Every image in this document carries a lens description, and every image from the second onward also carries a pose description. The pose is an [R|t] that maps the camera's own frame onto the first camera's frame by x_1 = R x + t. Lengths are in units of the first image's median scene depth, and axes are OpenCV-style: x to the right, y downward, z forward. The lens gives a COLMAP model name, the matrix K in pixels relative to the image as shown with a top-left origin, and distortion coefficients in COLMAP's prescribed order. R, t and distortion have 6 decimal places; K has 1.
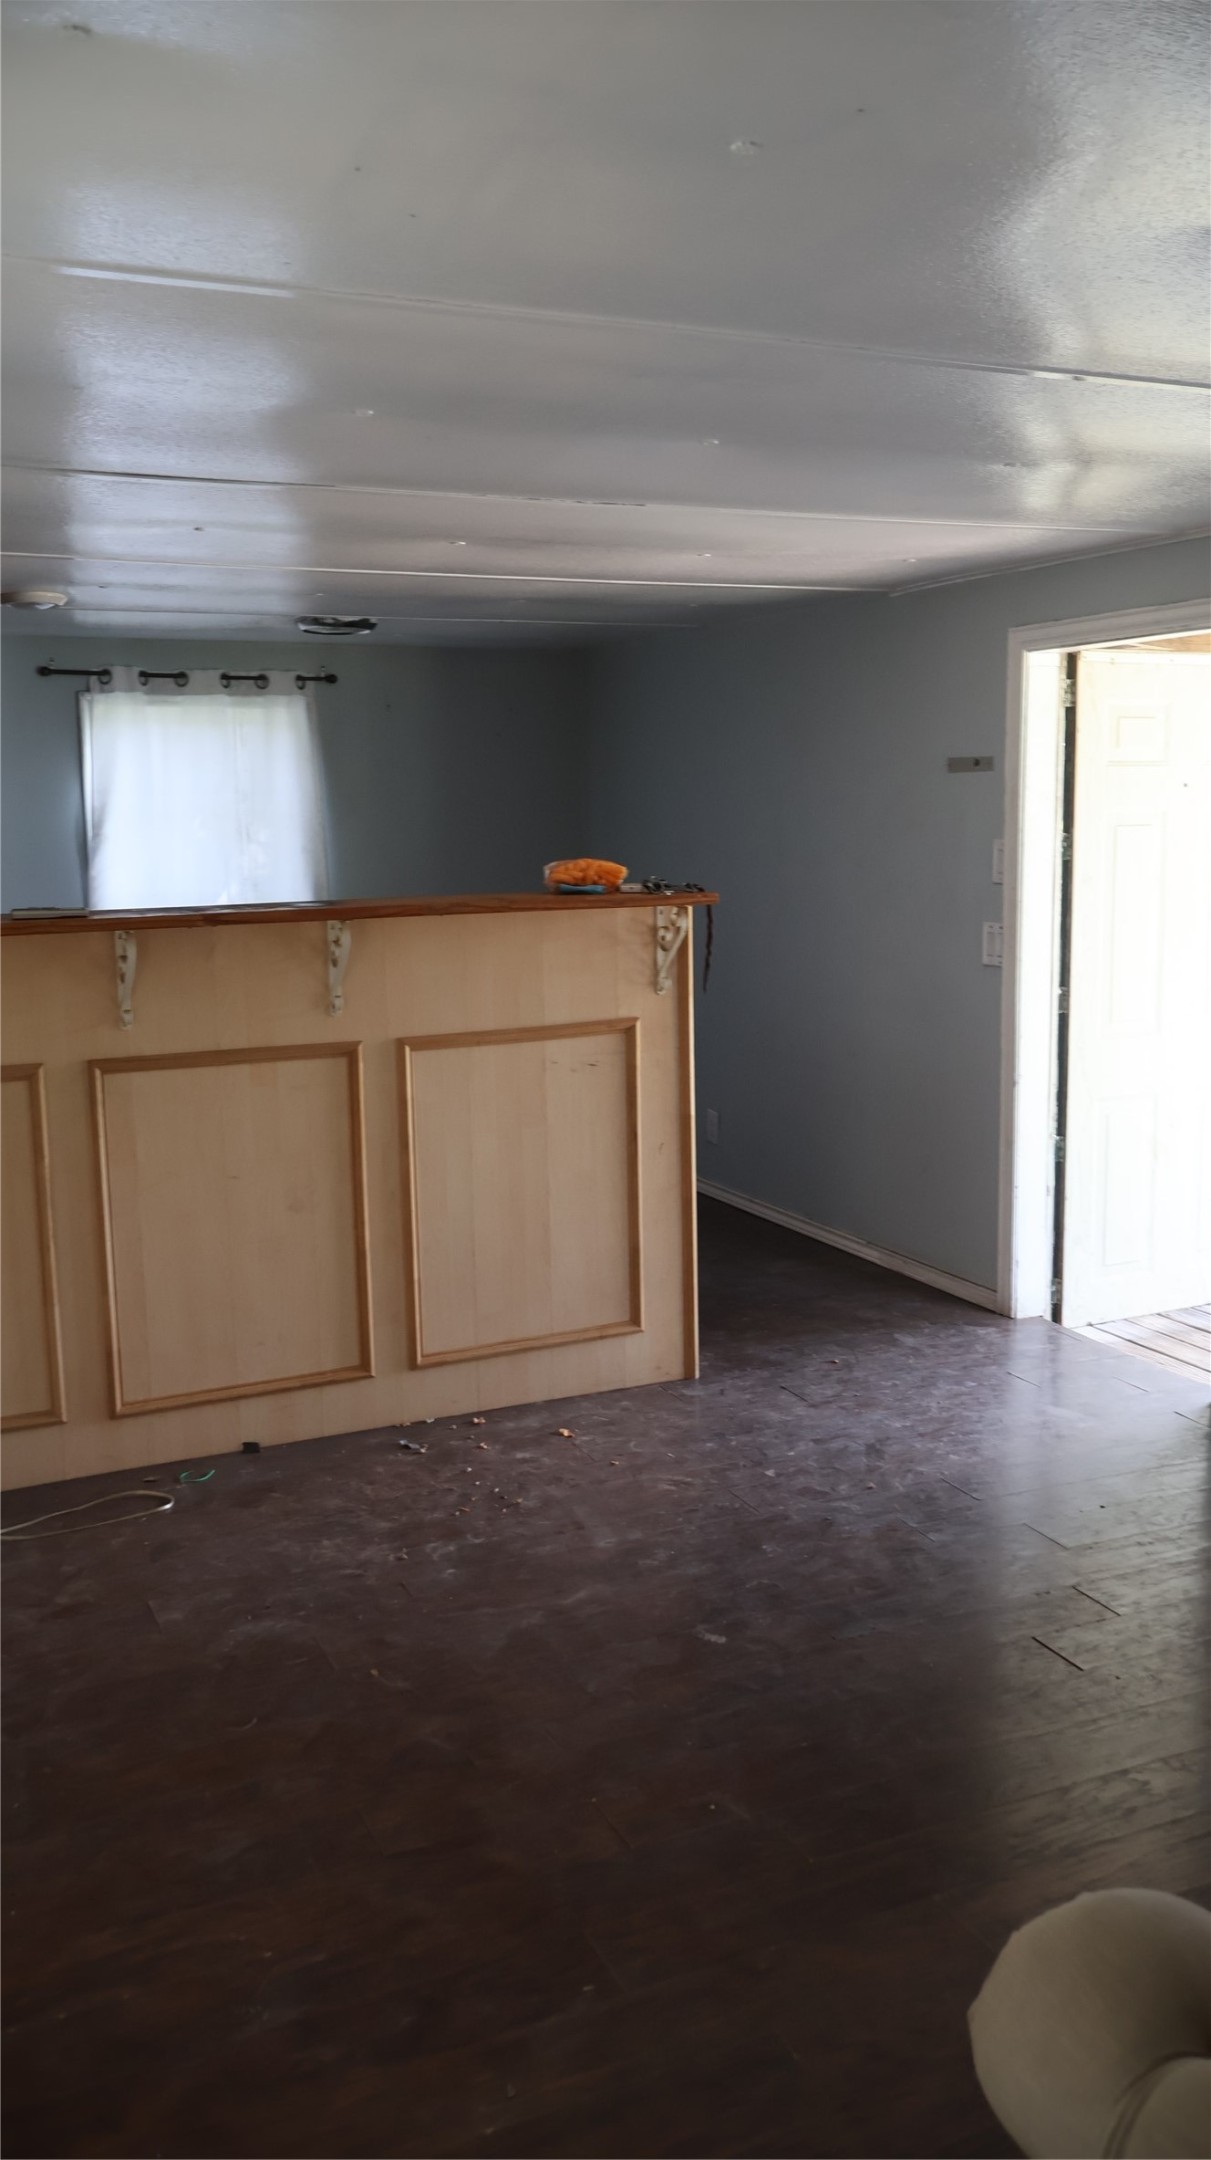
lens RADIAL K [[1821.2, 0, 601.2], [0, 1821.2, 1079.2], [0, 0, 1]] dist [0.004002, -0.001658]
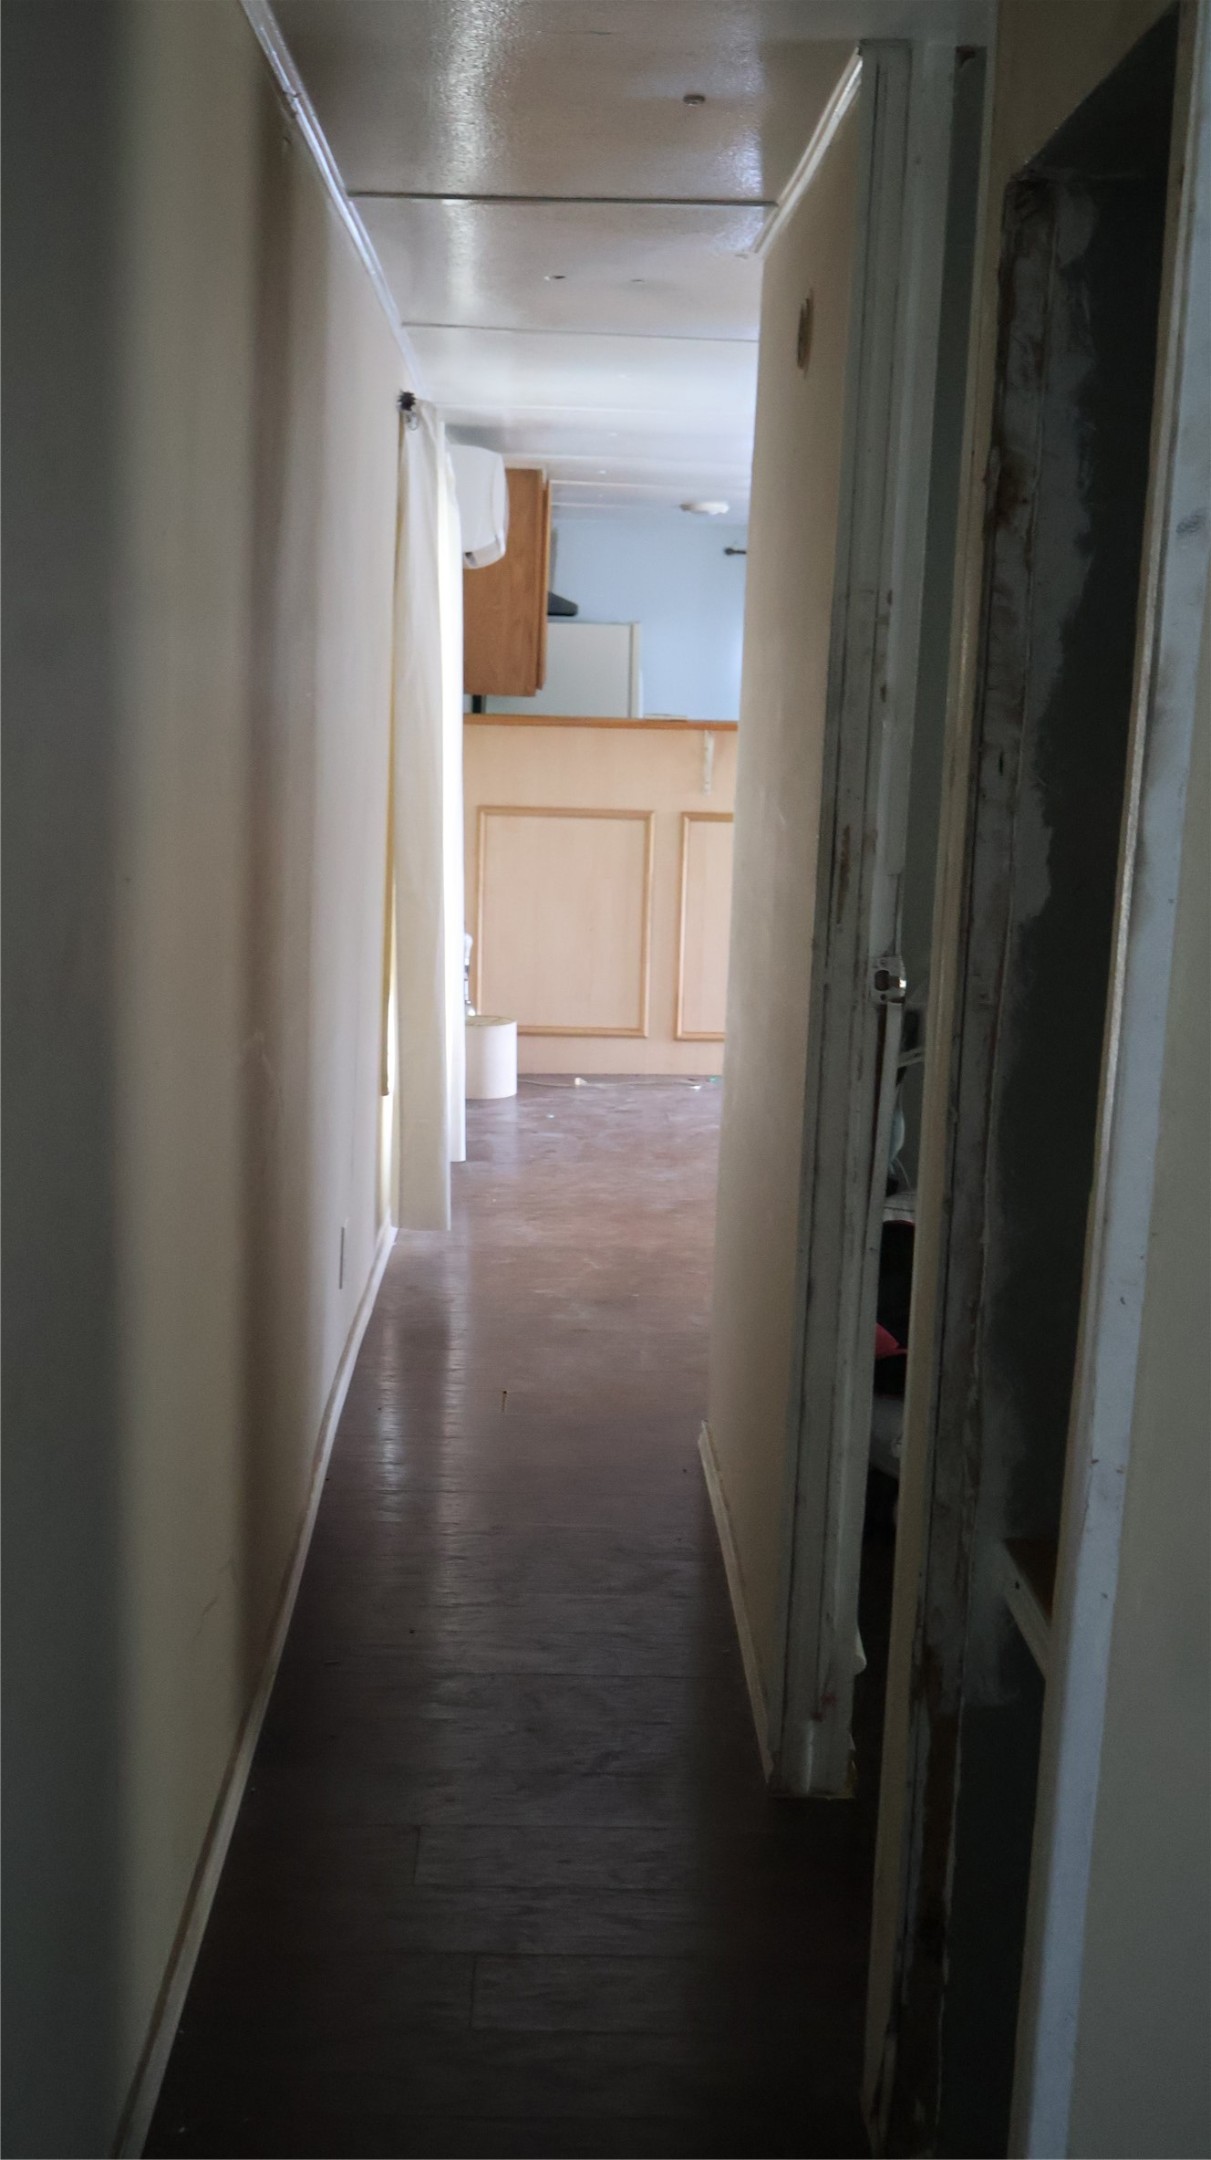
lens RADIAL K [[2302.8, 0, 621.6], [0, 2302.8, 1081.3], [0, 0, 1]] dist [-0.003804, 0.000000]
pose [[0.923492, 0.111134, -0.367167, 0.458756], [-0.102479, 0.993803, 0.043052, 0.149424], [0.369676, -0.002131, 0.929158, -0.942635]]
